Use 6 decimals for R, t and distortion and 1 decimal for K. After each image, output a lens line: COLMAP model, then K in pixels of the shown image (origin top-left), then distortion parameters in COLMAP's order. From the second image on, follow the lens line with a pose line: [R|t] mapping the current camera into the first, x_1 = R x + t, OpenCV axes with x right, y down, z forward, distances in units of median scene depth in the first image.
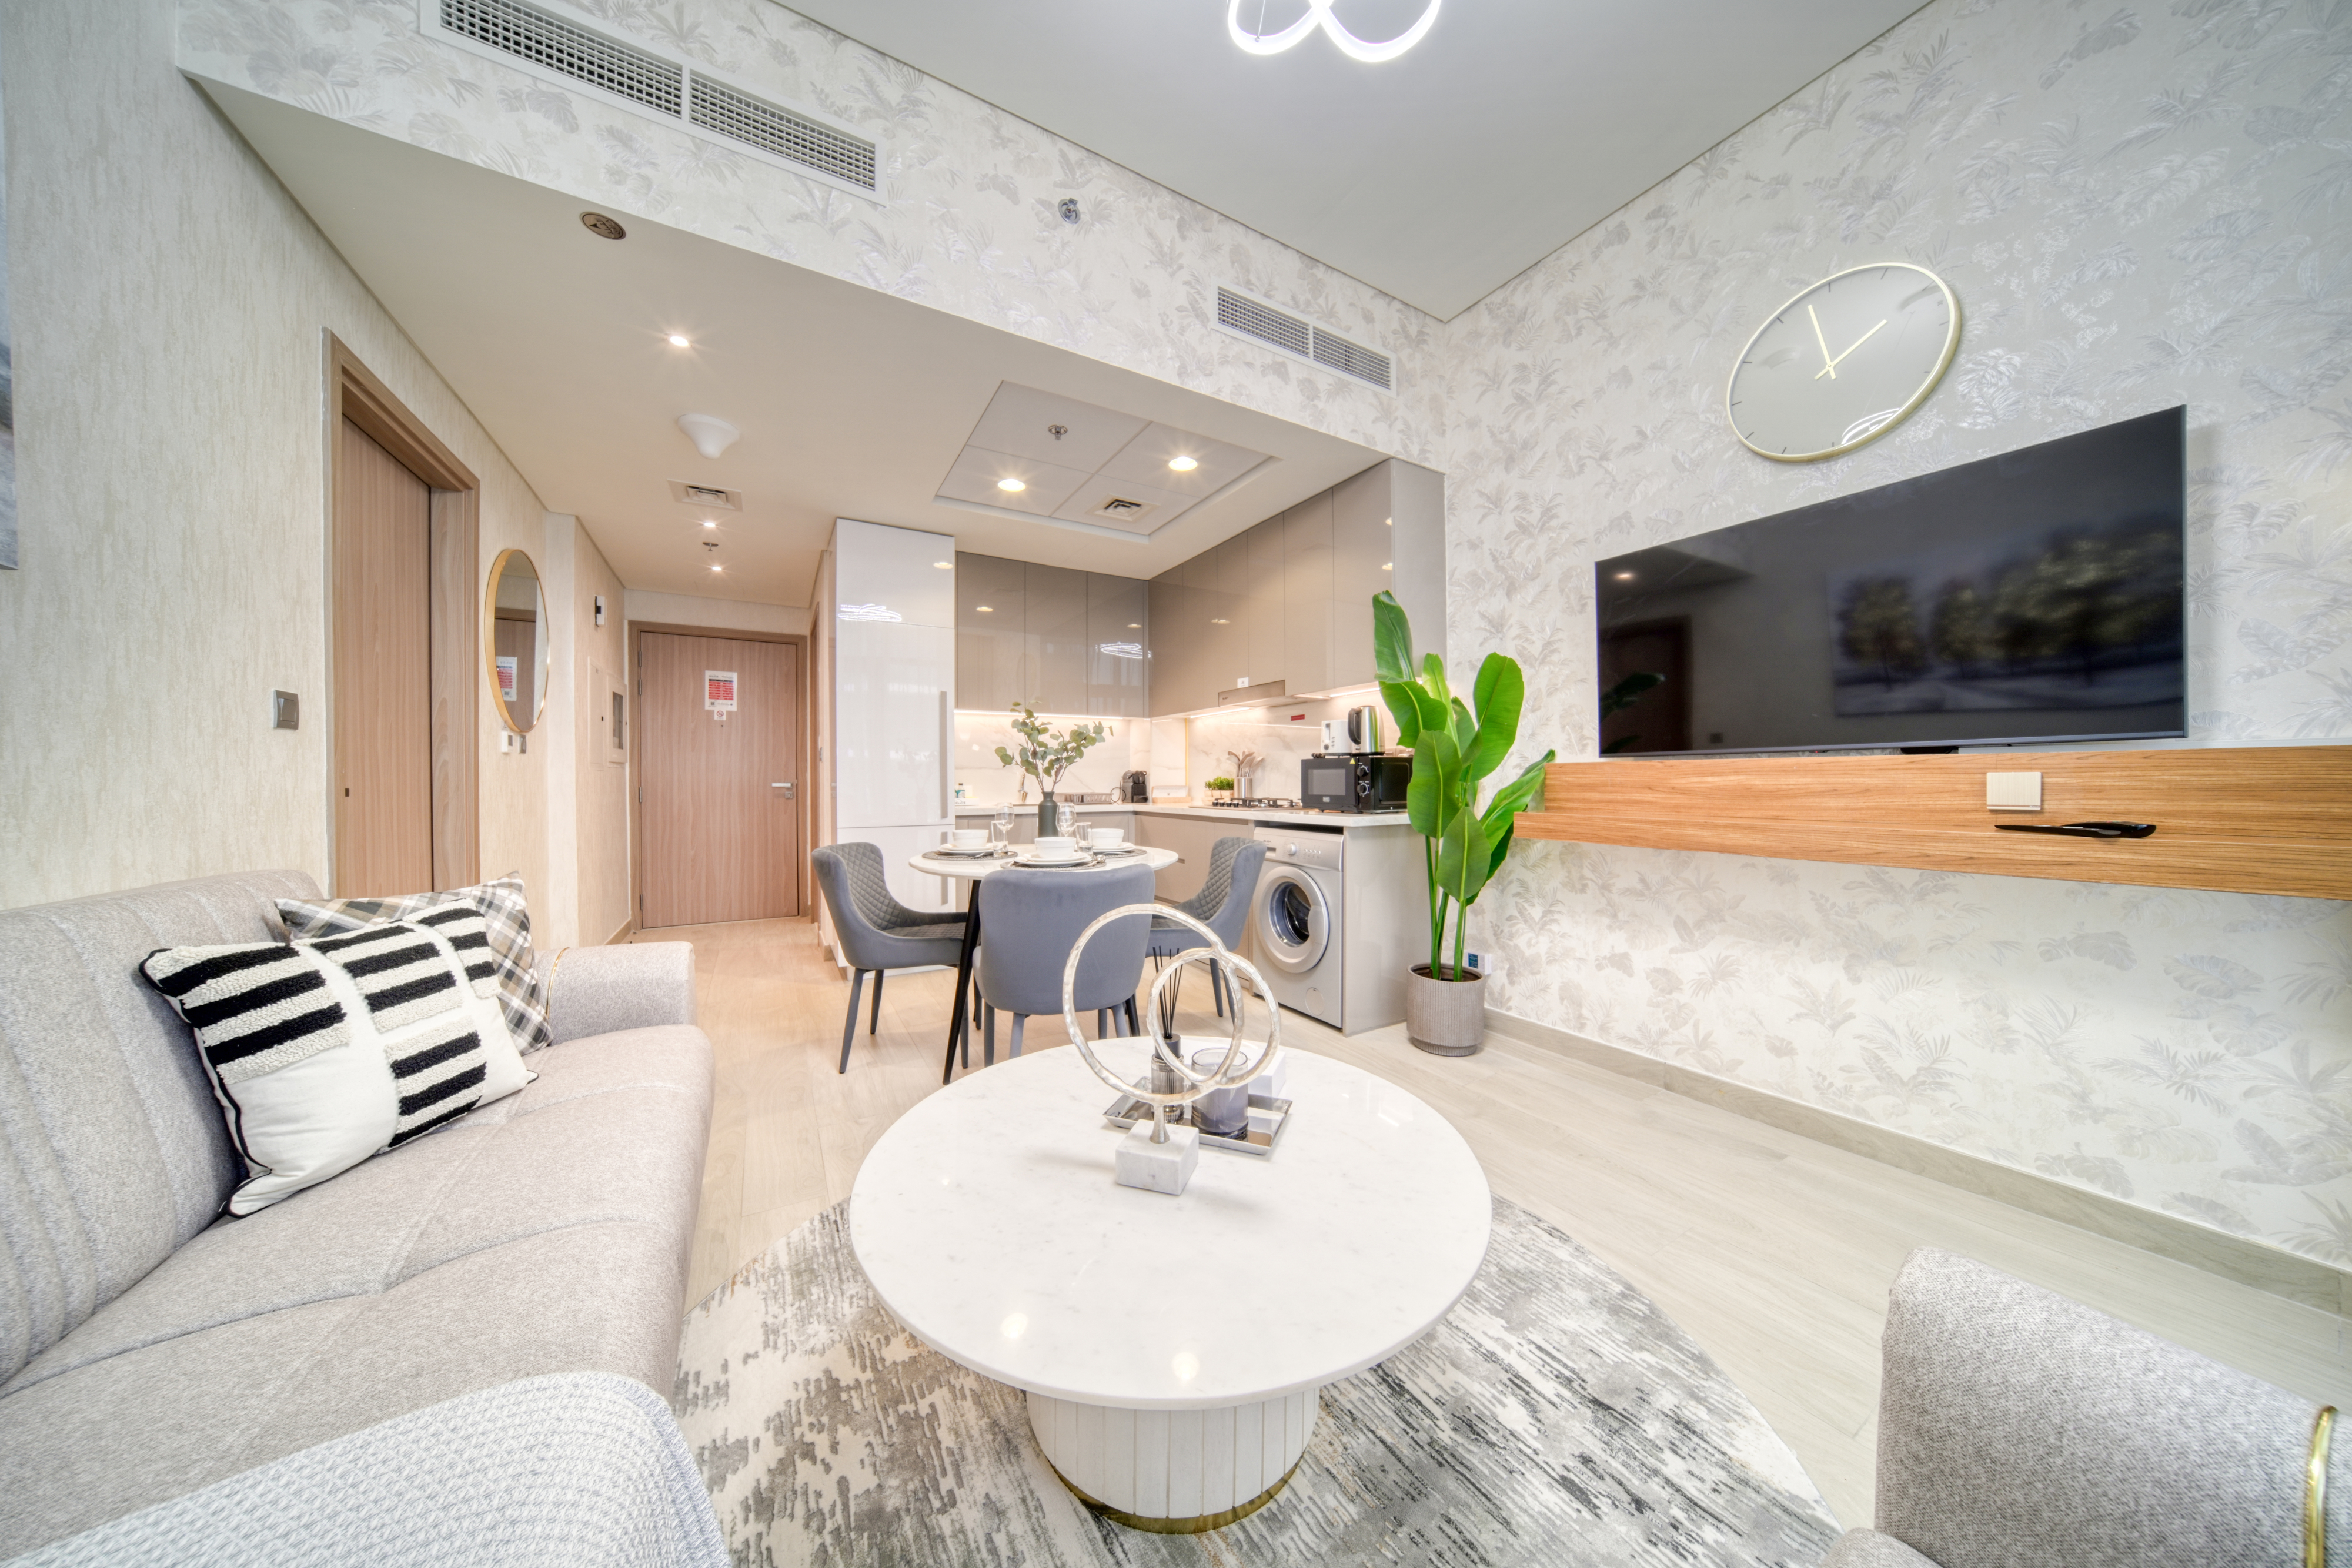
lens RADIAL K [[684.2, 0, 1177.9], [0, 684.2, 786.5], [0, 0, 1]] dist [-0.019981, -0.000003]
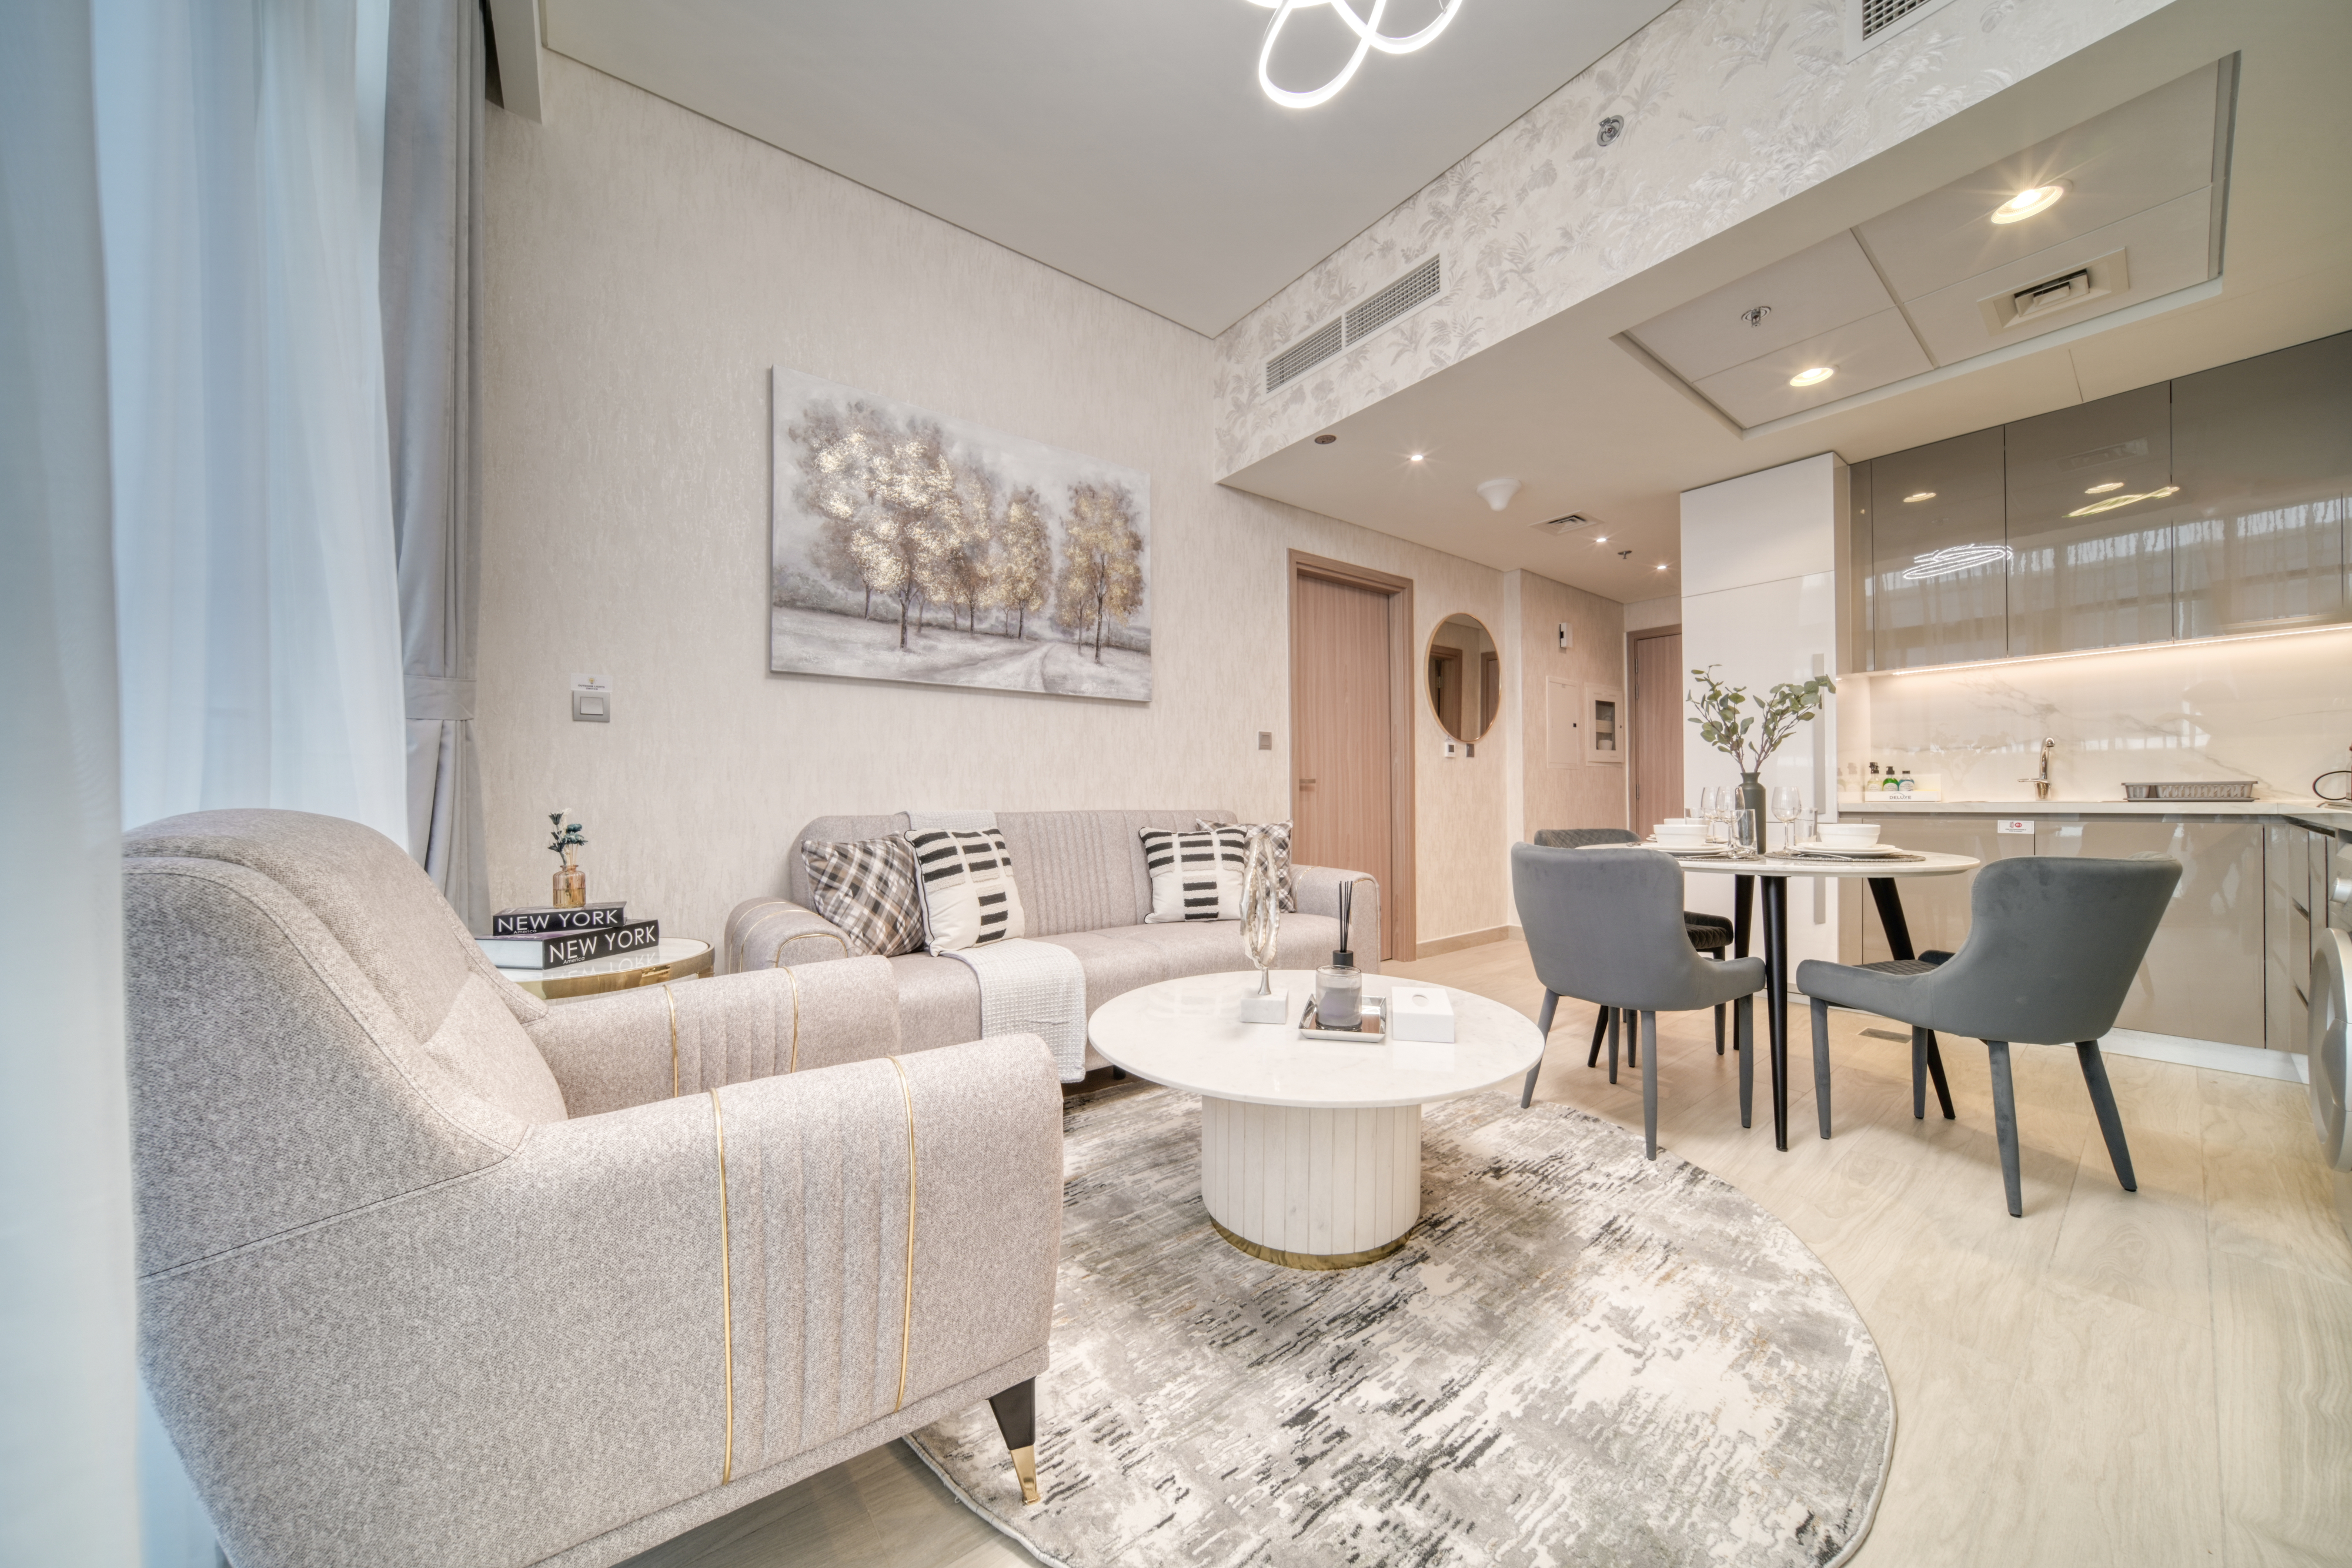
lens RADIAL K [[776.7, 0, 1181.9], [0, 776.7, 804.7], [0, 0, 1]] dist [-0.030095, 0.000102]
pose [[0.121574, 0.011845, -0.992512, 1.284823], [0.001395, 0.999926, 0.012104, 0.069257], [0.992581, -0.002856, 0.121548, 0.495486]]
